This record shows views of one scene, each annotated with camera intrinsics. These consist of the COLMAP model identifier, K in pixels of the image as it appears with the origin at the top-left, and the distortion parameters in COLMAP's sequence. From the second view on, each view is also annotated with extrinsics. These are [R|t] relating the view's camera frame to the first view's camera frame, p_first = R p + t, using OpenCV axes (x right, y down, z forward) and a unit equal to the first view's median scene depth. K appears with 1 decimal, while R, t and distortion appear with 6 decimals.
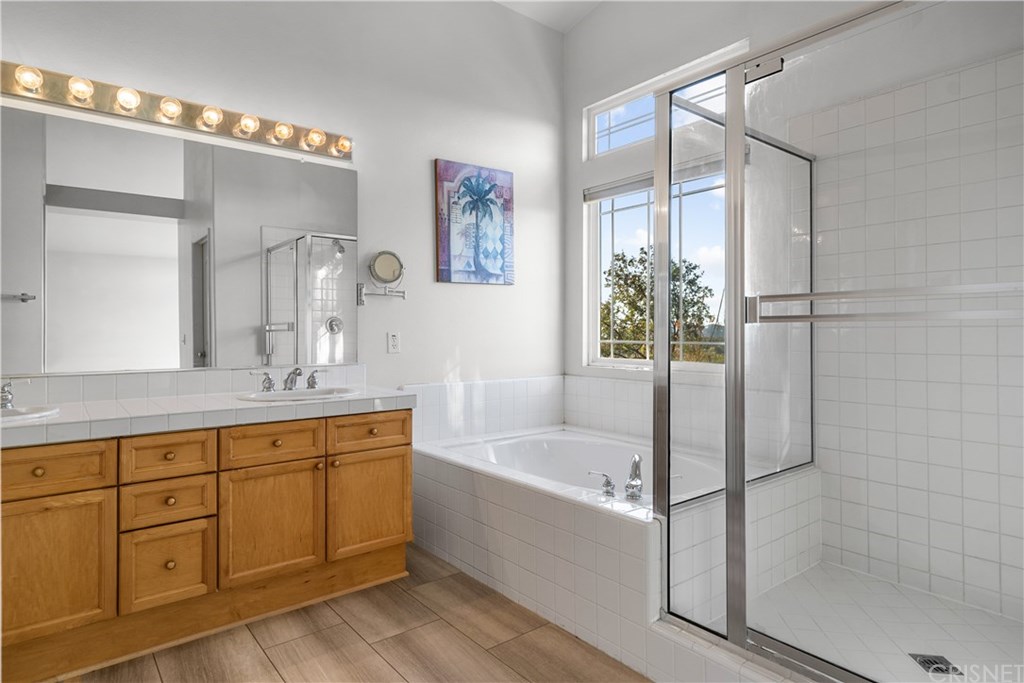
lens RADIAL K [[576.1, 0, 513.6], [0, 576.1, 331.1], [0, 0, 1]] dist [0.000892, 0.000750]
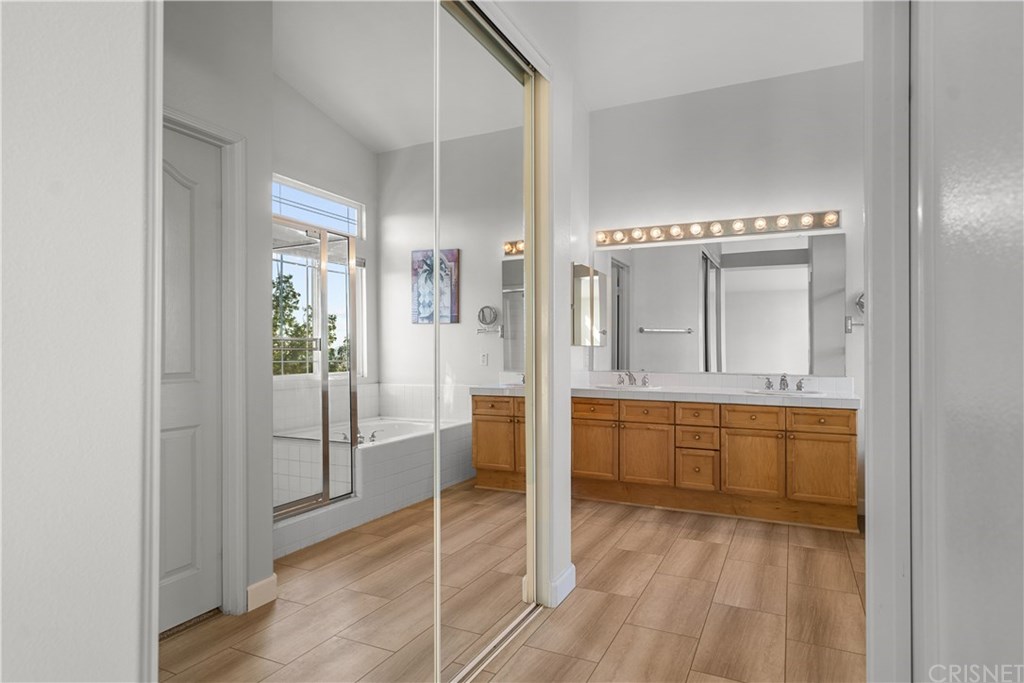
lens RADIAL K [[576.1, 0, 513.6], [0, 576.1, 331.1], [0, 0, 1]] dist [0.000892, 0.000750]
pose [[0.423518, -0.024470, -0.905557, 0.851395], [-0.003502, 0.999583, -0.028649, -0.010521], [0.905881, 0.015304, 0.423256, -0.376685]]
